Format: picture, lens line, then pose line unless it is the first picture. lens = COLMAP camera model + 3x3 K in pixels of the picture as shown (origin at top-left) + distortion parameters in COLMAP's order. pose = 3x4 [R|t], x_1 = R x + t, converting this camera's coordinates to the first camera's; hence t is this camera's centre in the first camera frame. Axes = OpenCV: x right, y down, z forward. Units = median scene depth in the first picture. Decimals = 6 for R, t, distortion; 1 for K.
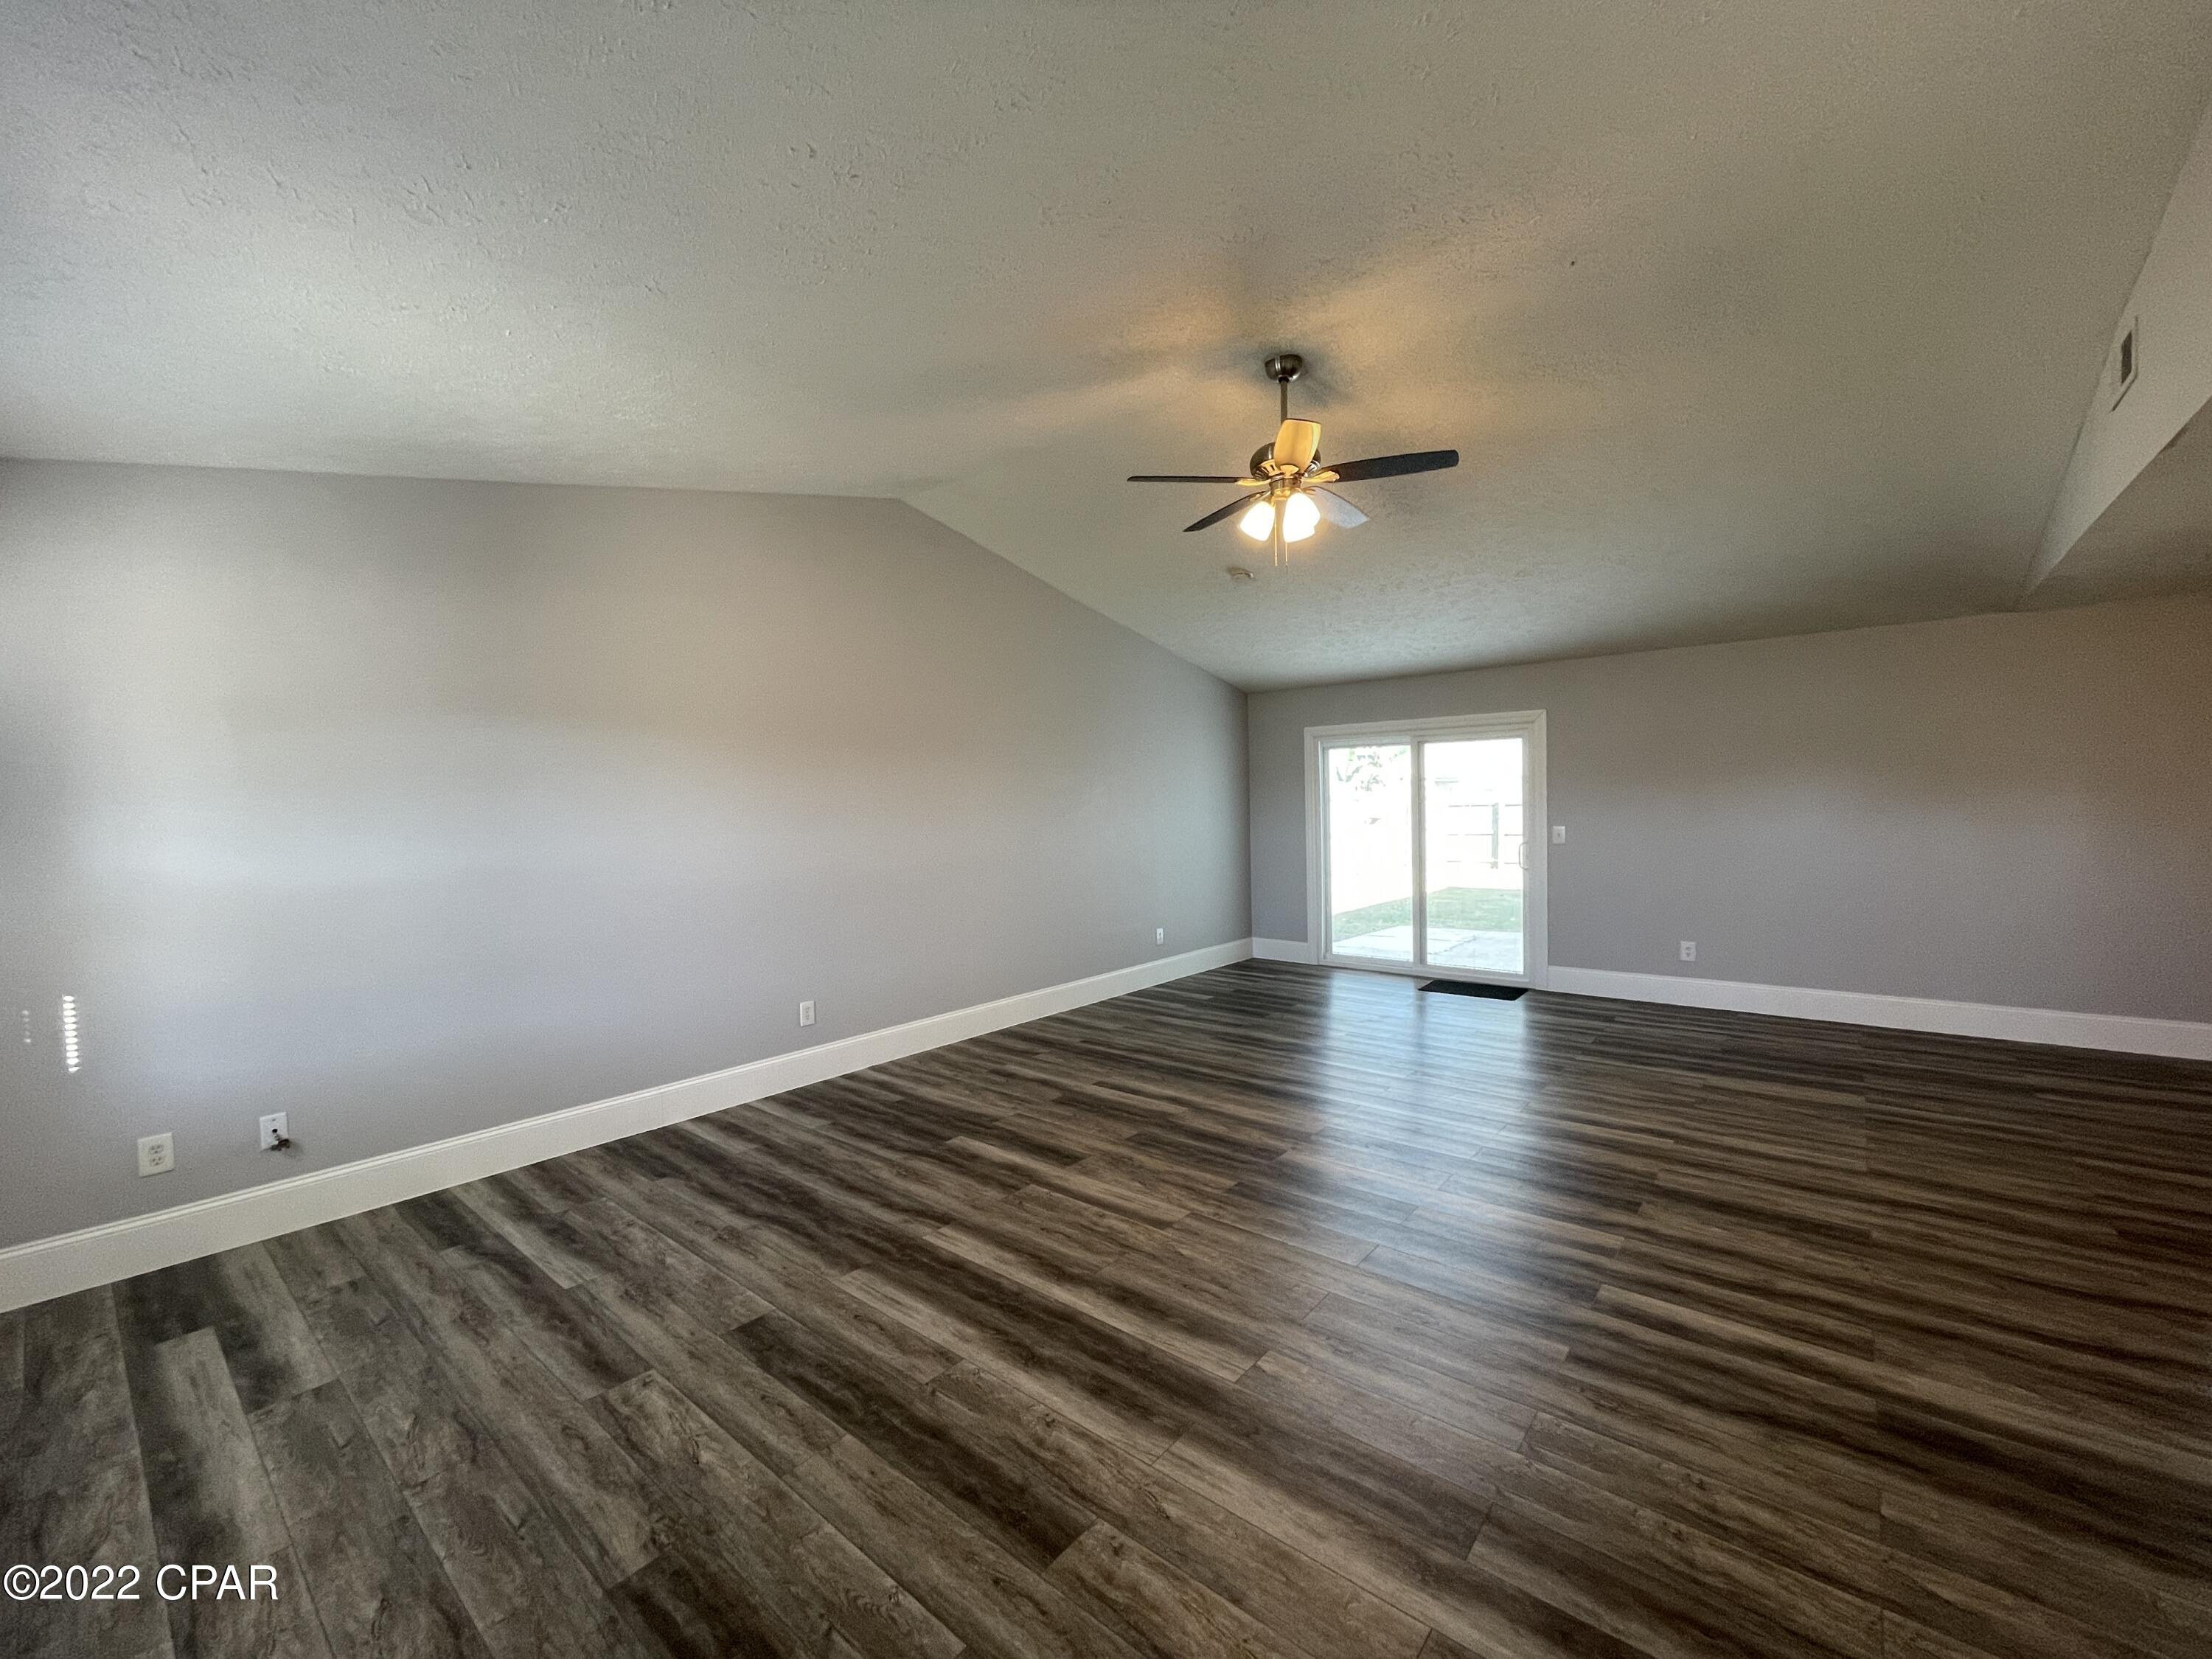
lens RADIAL K [[891.6, 0, 1099.2], [0, 891.6, 834.4], [0, 0, 1]] dist [-0.001323, -0.000241]
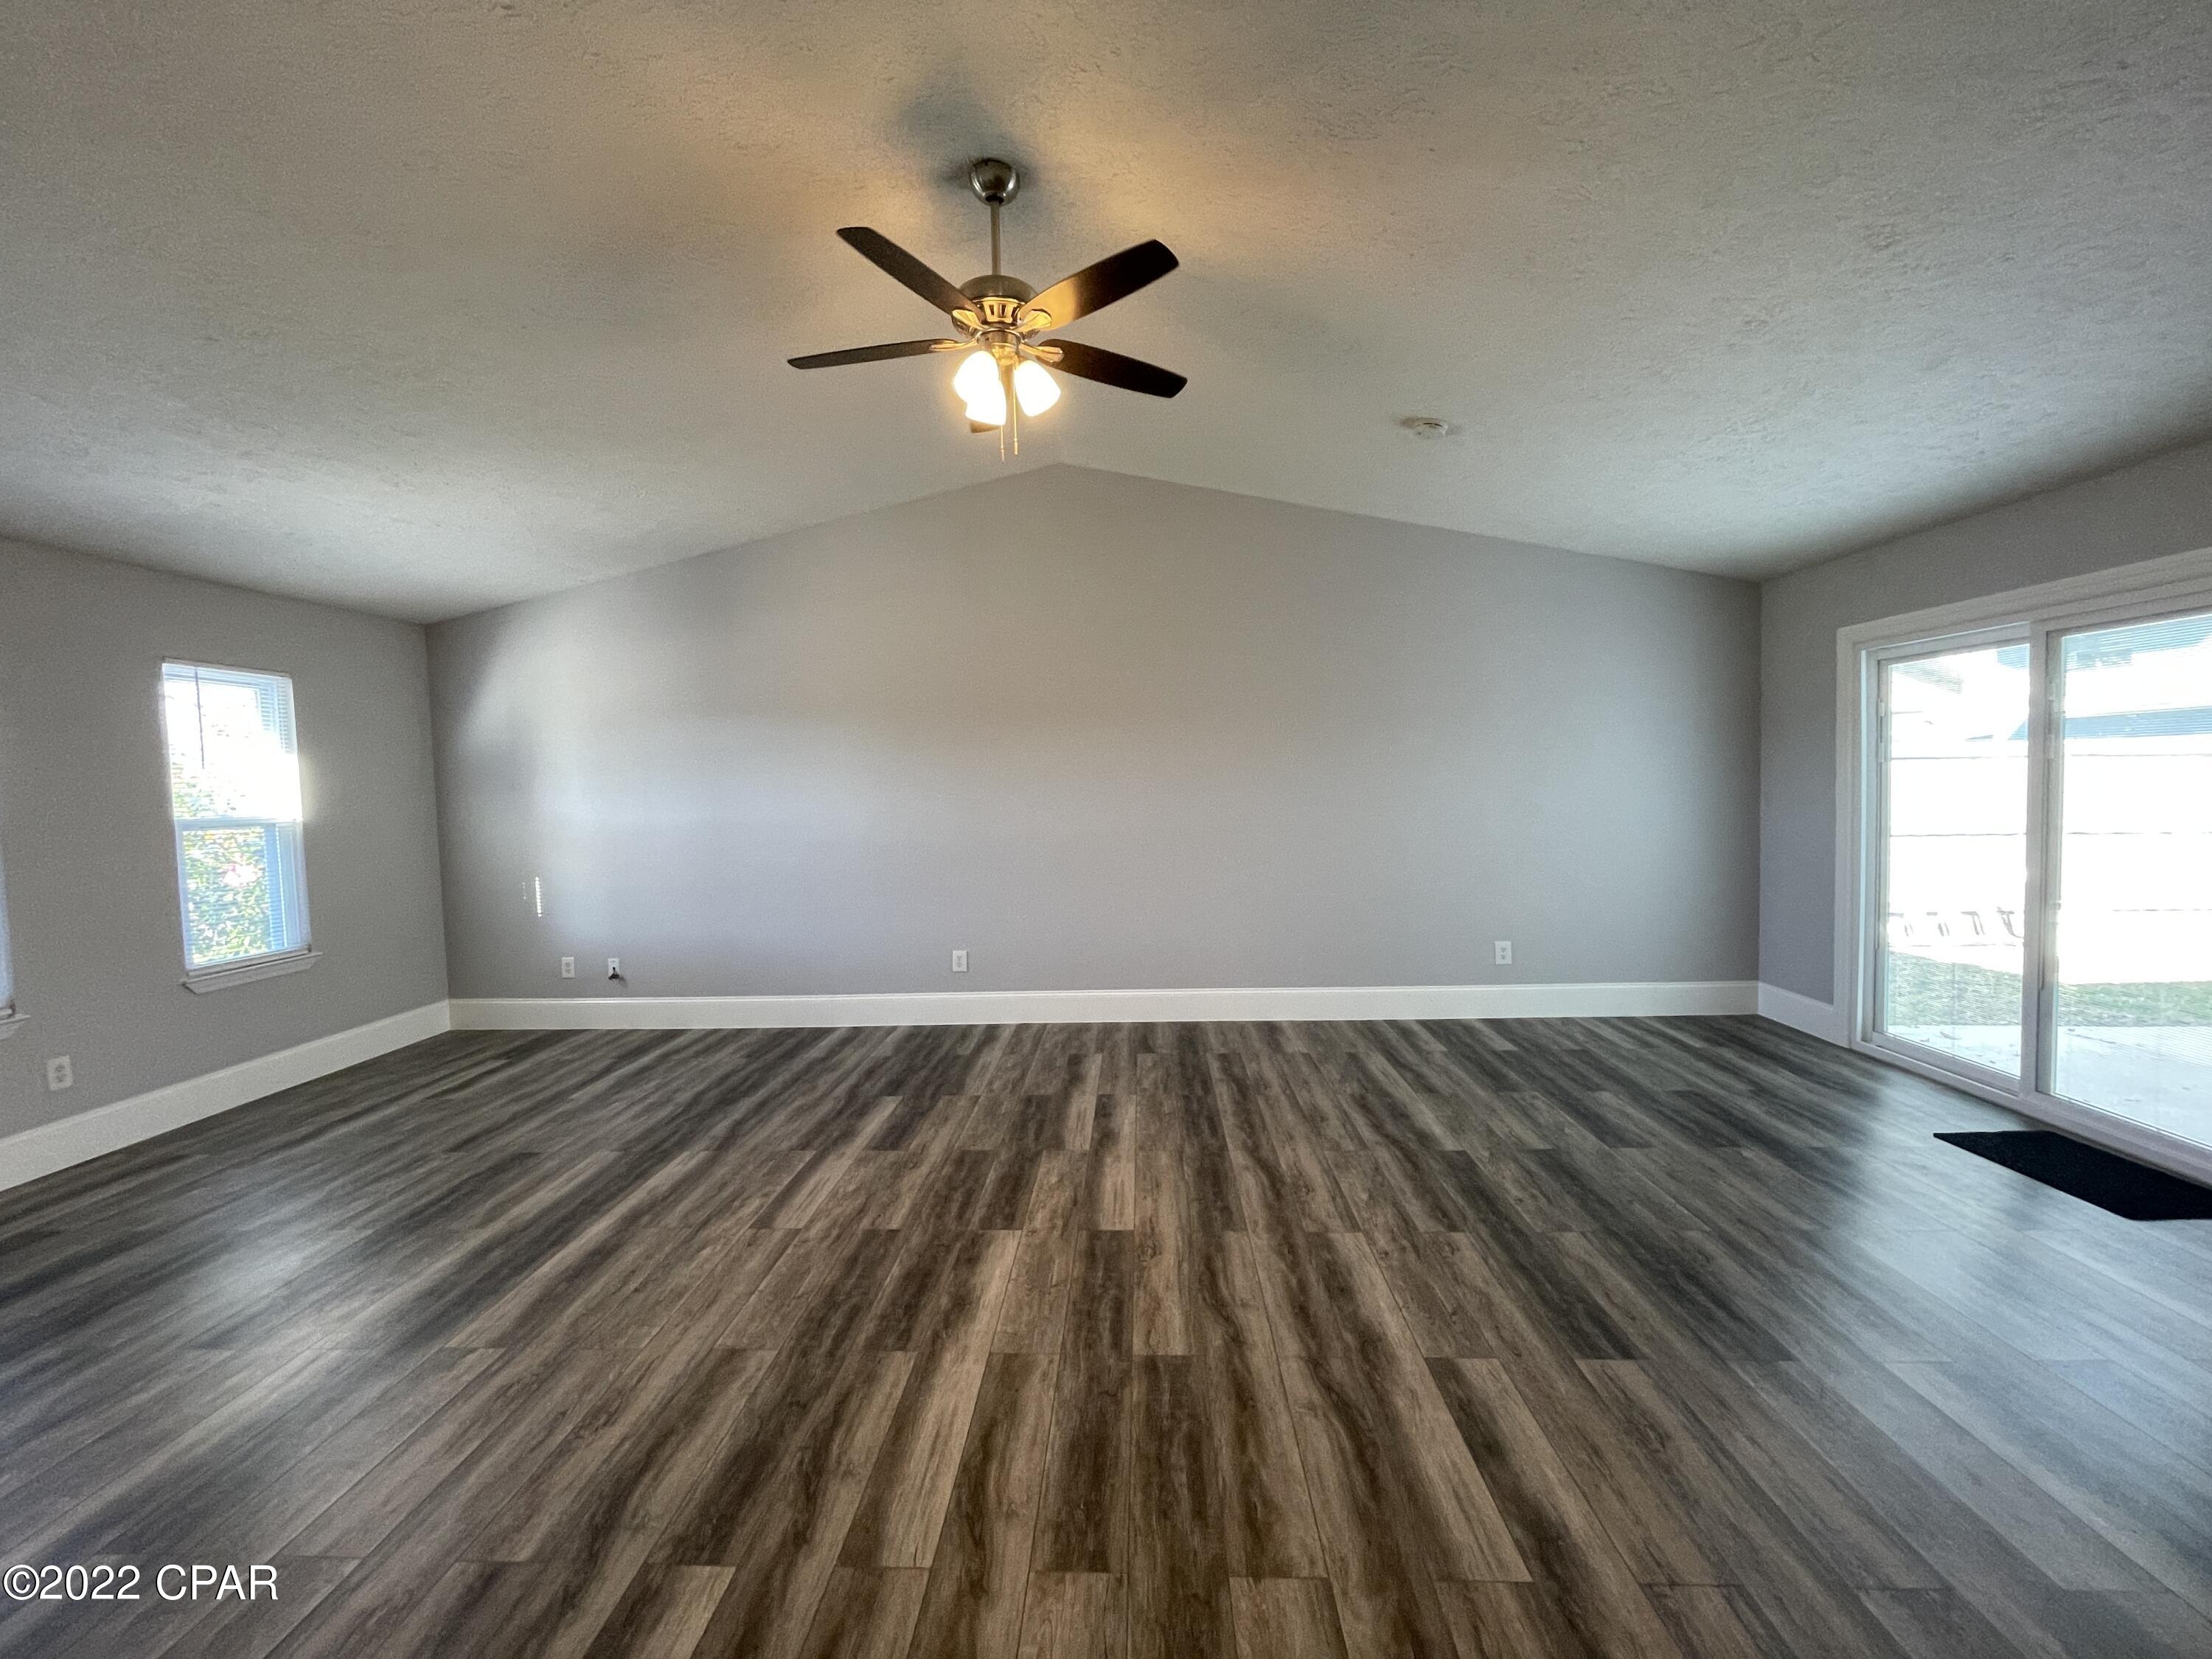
lens RADIAL K [[897.1, 0, 1101.7], [0, 897.1, 825.8], [0, 0, 1]] dist [-0.000345, -0.000443]
pose [[0.605597, 0.043954, -0.794556, 0.778247], [-0.015232, 0.998931, 0.043650, -0.024125], [0.795625, -0.014332, 0.605619, 0.543490]]
